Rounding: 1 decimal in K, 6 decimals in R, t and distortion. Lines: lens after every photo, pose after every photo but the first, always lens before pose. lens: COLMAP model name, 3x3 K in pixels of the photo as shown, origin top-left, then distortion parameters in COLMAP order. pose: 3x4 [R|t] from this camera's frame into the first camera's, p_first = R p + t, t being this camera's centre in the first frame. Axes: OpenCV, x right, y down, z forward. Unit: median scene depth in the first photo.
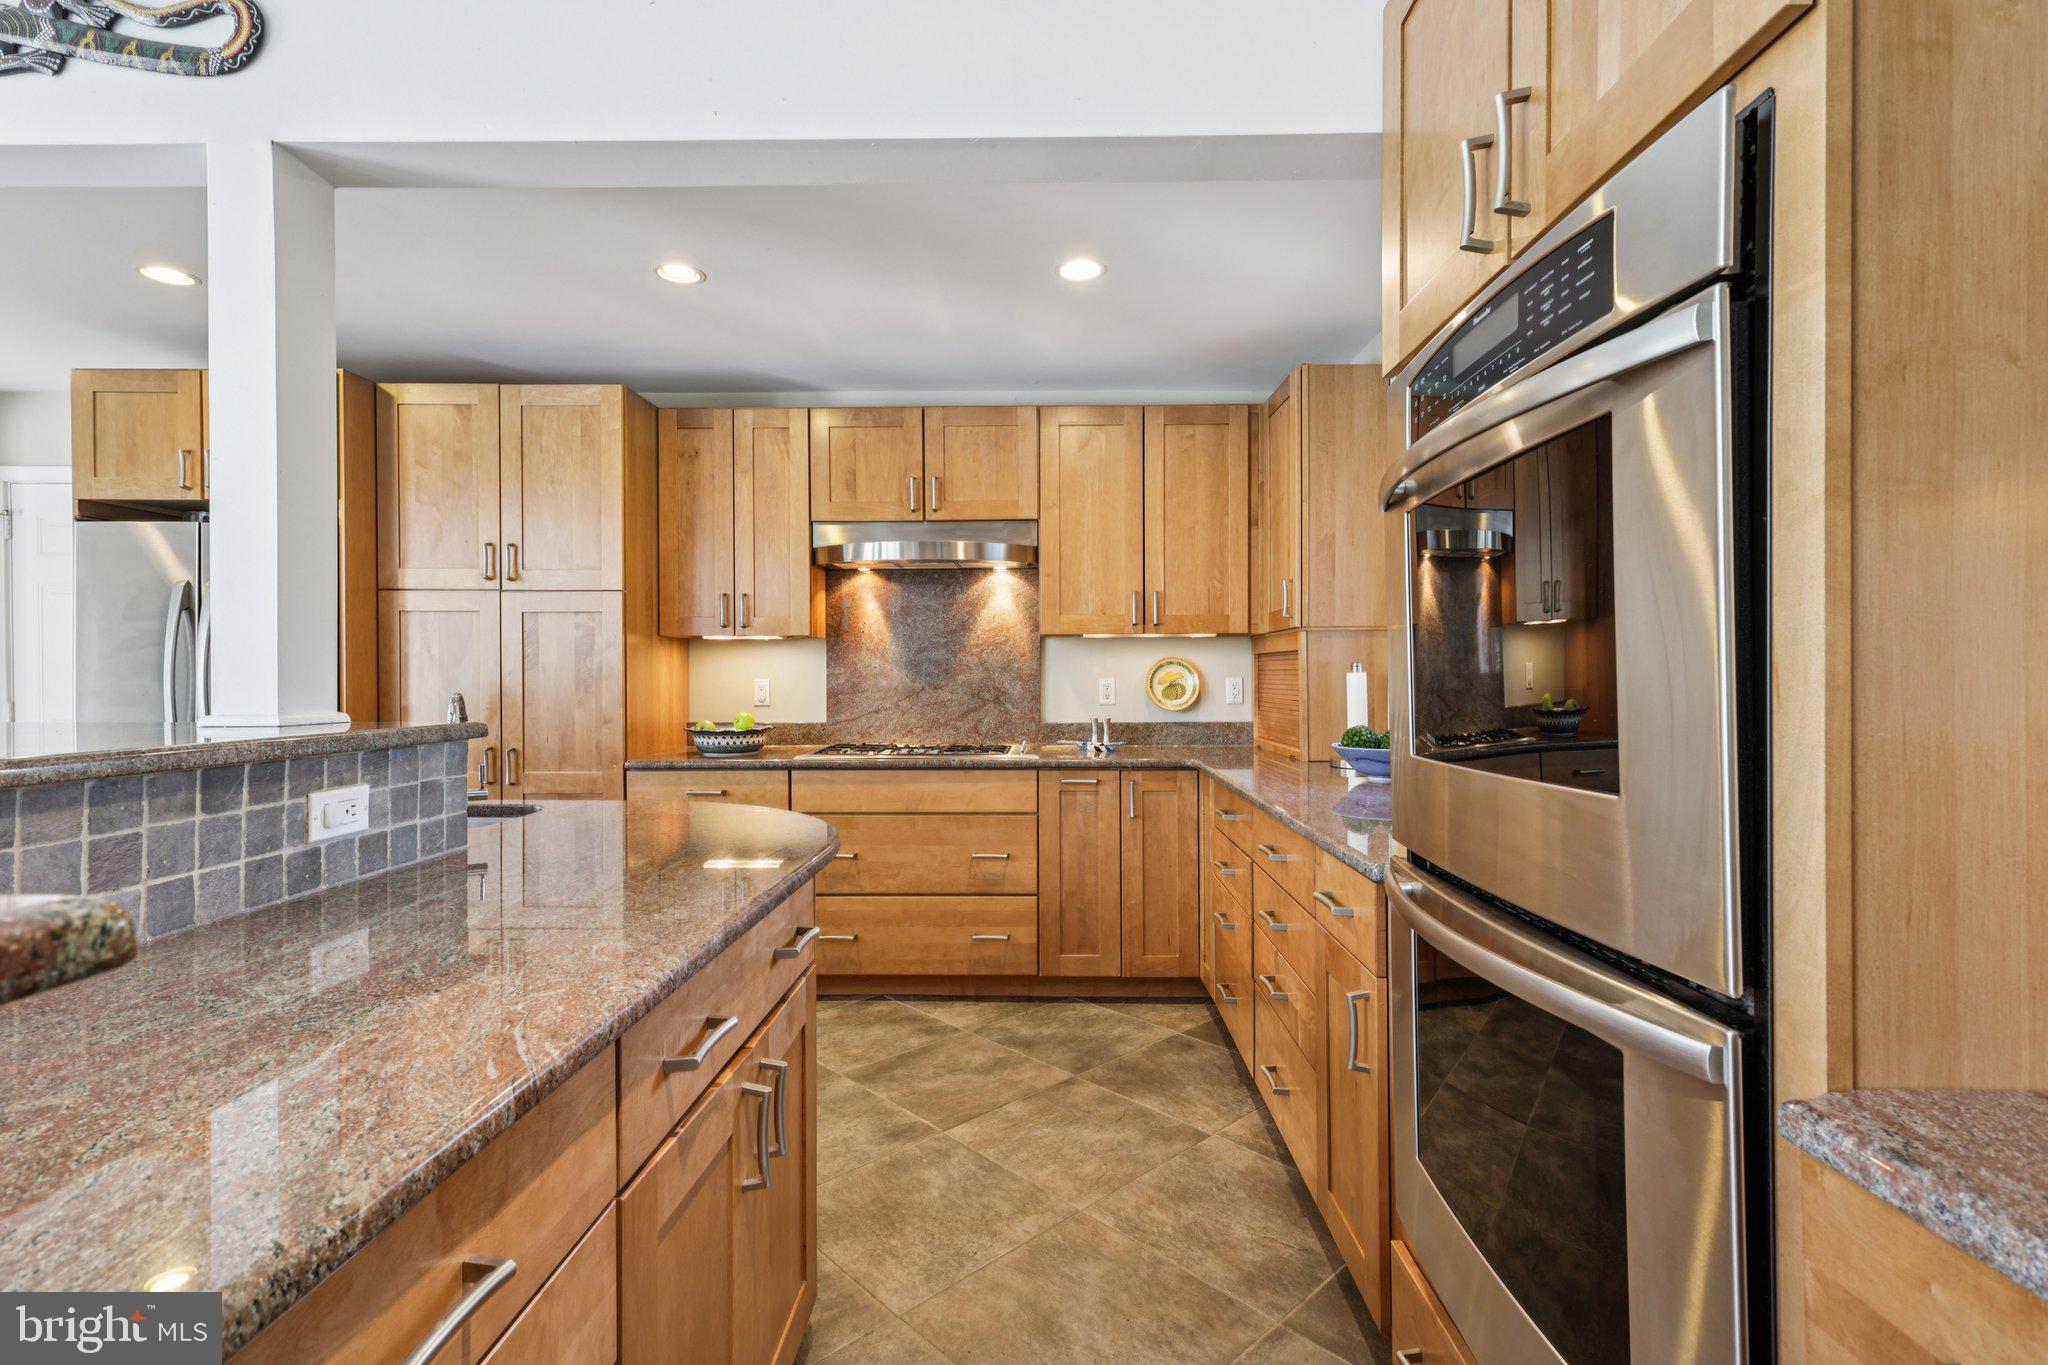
lens RADIAL K [[952.2, 0, 1012.9], [0, 952.2, 677.7], [0, 0, 1]] dist [0.005469, 0.000359]
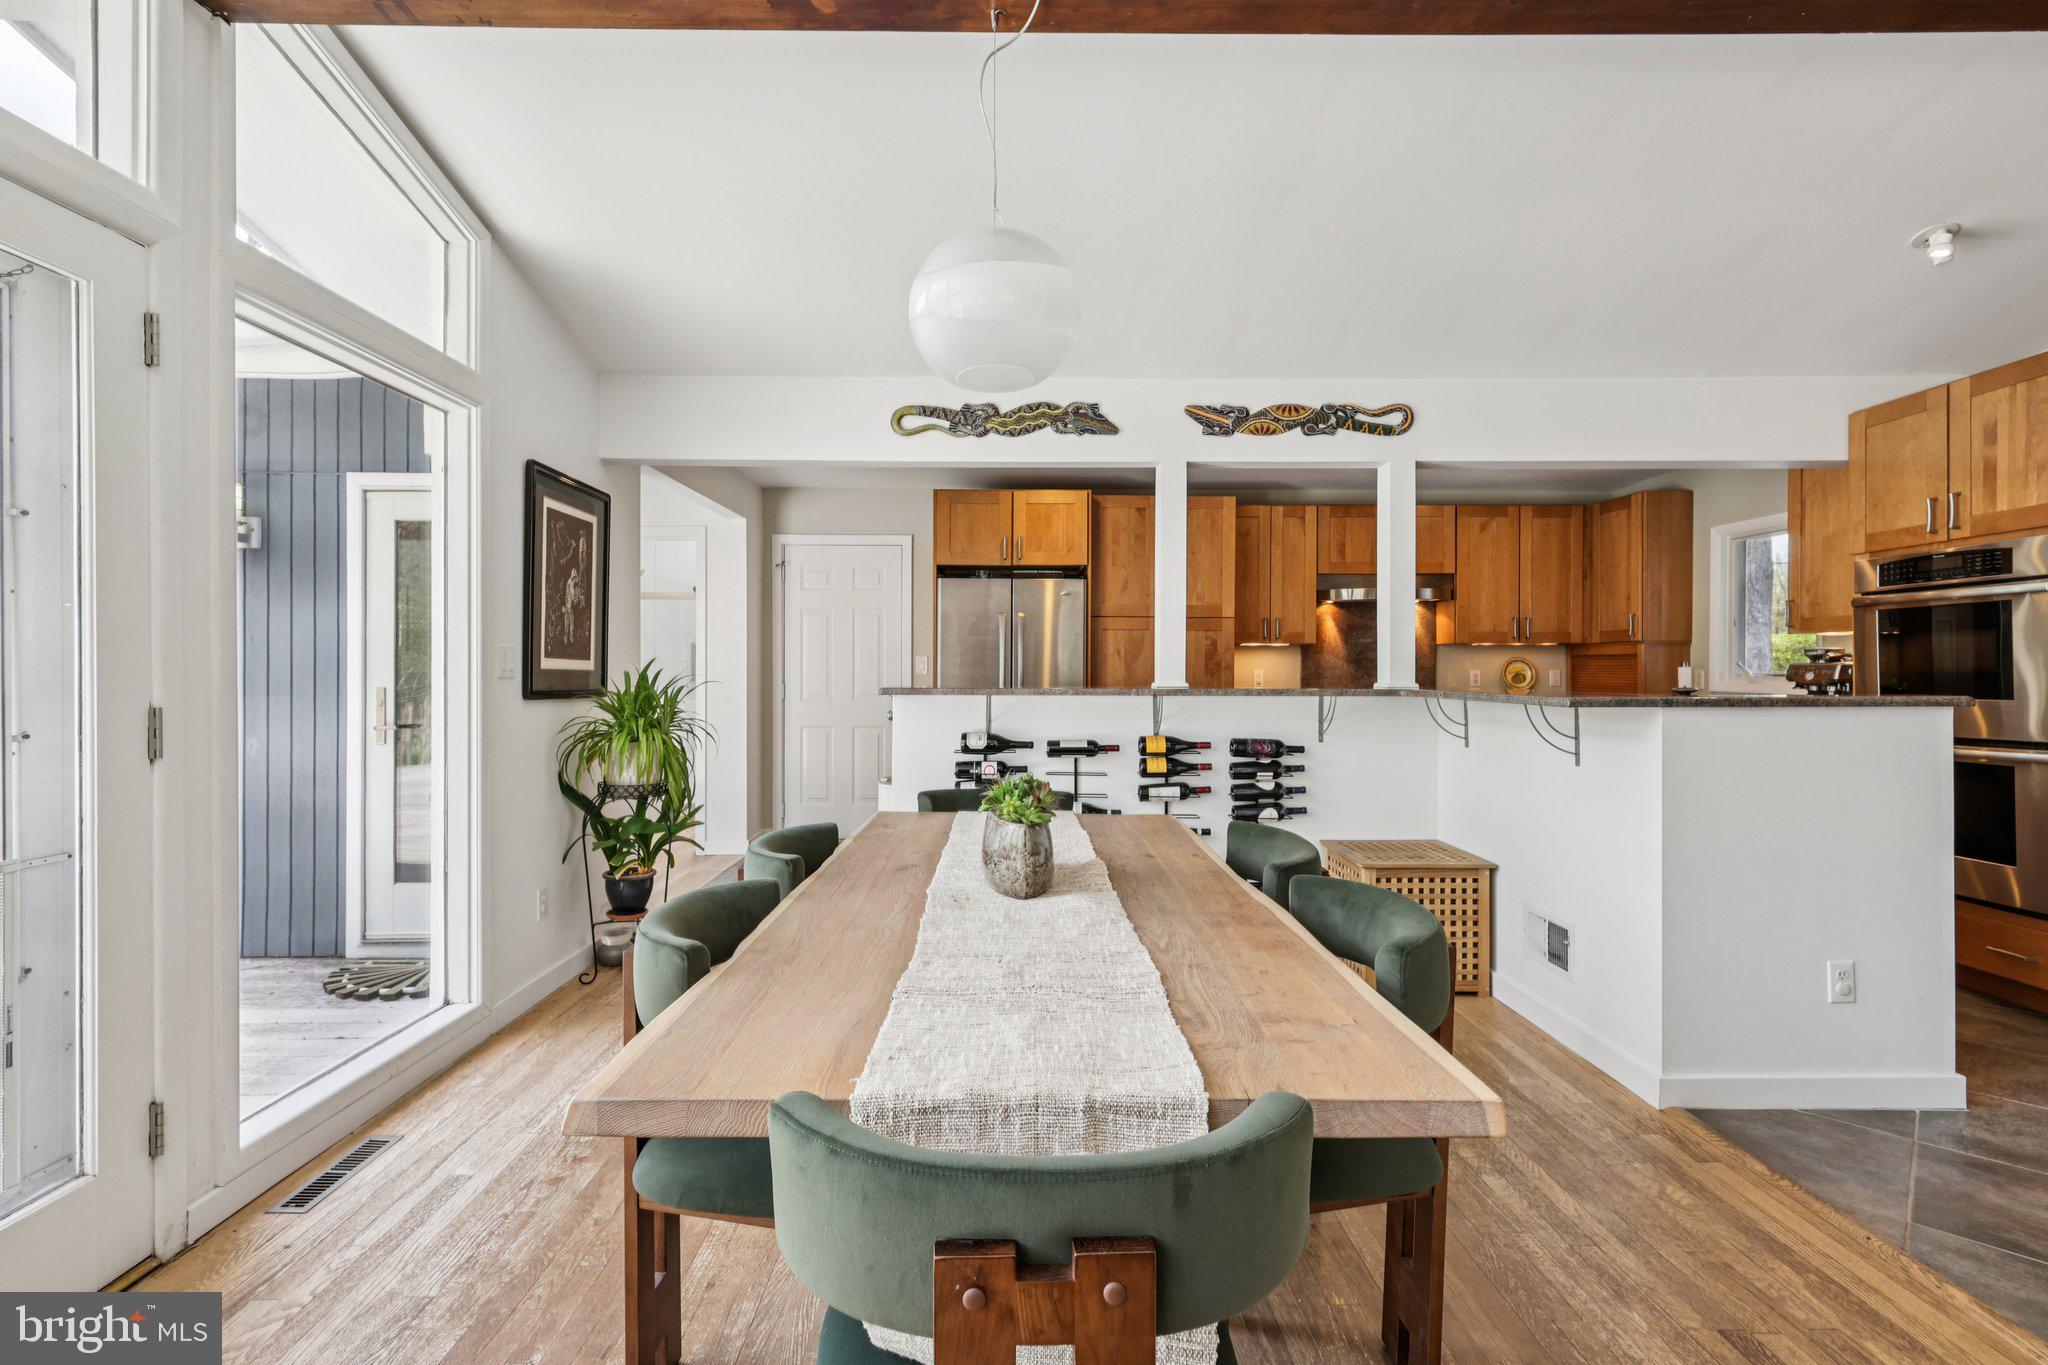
lens RADIAL K [[952.2, 0, 1012.9], [0, 952.2, 677.7], [0, 0, 1]] dist [0.005469, 0.000359]
pose [[0.999671, 0.001546, 0.025615, -0.783257], [-0.001695, 0.999982, 0.005780, 0.005697], [-0.025606, -0.005822, 0.999655, -0.632775]]
